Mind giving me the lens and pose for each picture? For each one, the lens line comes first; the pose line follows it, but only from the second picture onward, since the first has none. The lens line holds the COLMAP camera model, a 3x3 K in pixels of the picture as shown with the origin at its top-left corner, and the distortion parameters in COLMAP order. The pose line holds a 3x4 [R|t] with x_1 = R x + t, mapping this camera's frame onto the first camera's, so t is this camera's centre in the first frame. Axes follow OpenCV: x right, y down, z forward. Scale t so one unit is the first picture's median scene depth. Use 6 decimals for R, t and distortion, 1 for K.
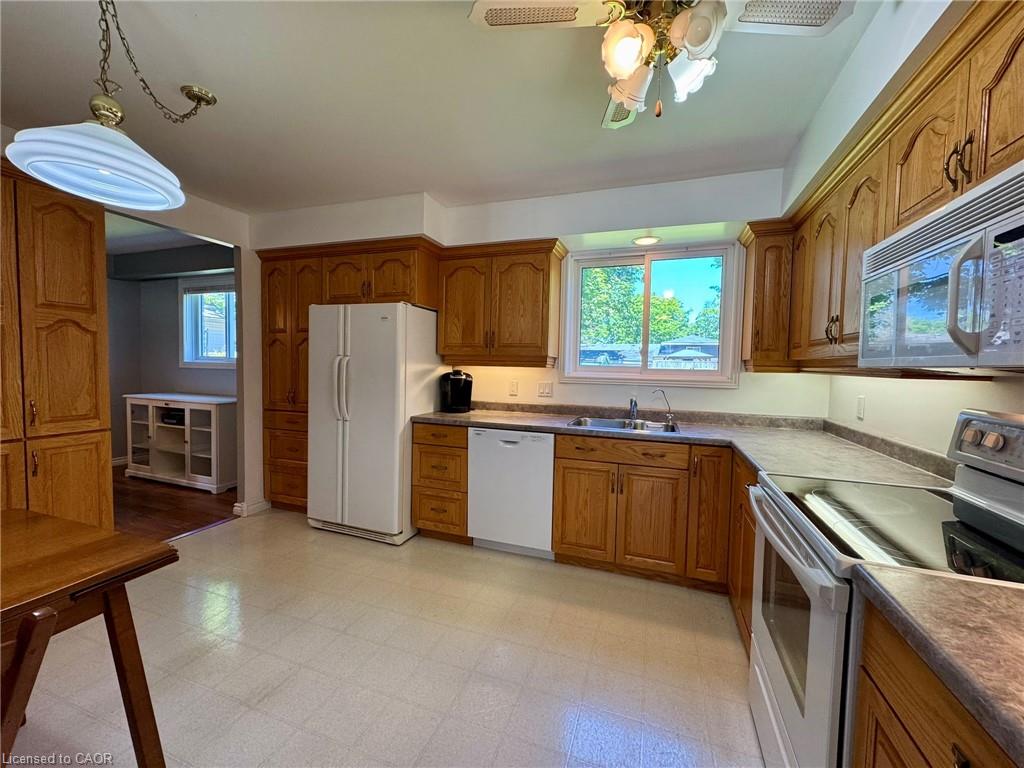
lens RADIAL K [[403.8, 0, 512.0], [0, 403.8, 384.0], [0, 0, 1]] dist [-0.000618, 0.000007]
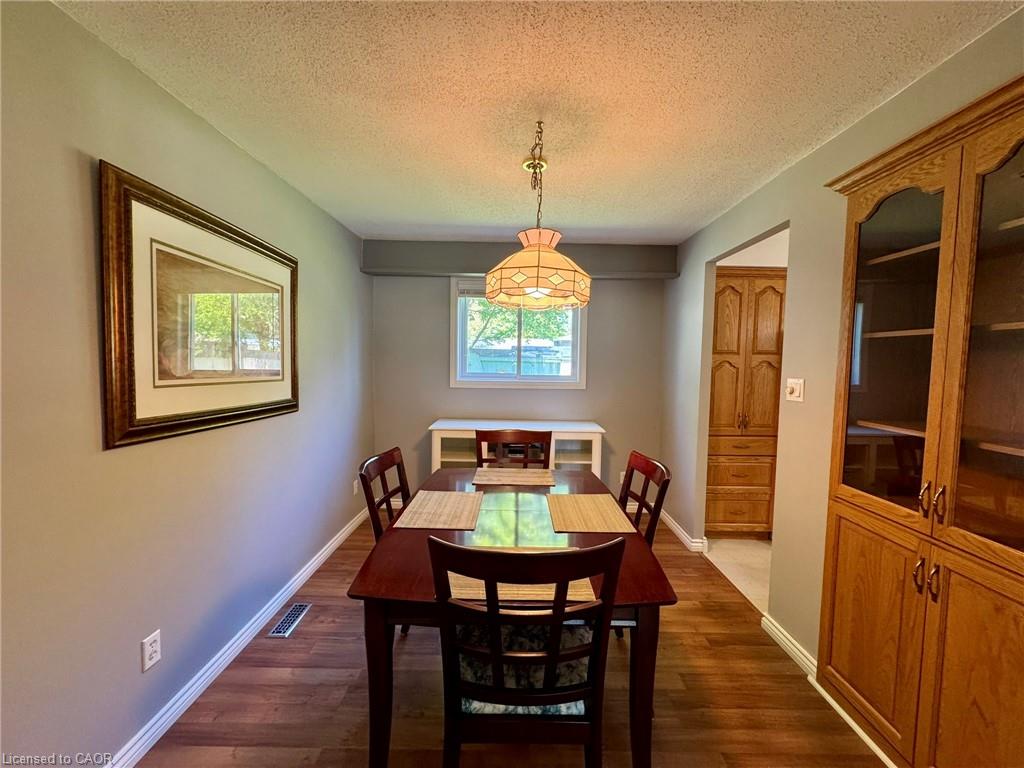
lens RADIAL K [[403.8, 0, 512.0], [0, 403.8, 384.0], [0, 0, 1]] dist [-0.000618, 0.000007]
pose [[0.937818, -0.025596, 0.346181, -1.369511], [0.021132, 0.999638, 0.016663, -0.083171], [-0.346483, -0.008311, 0.938020, 0.280691]]
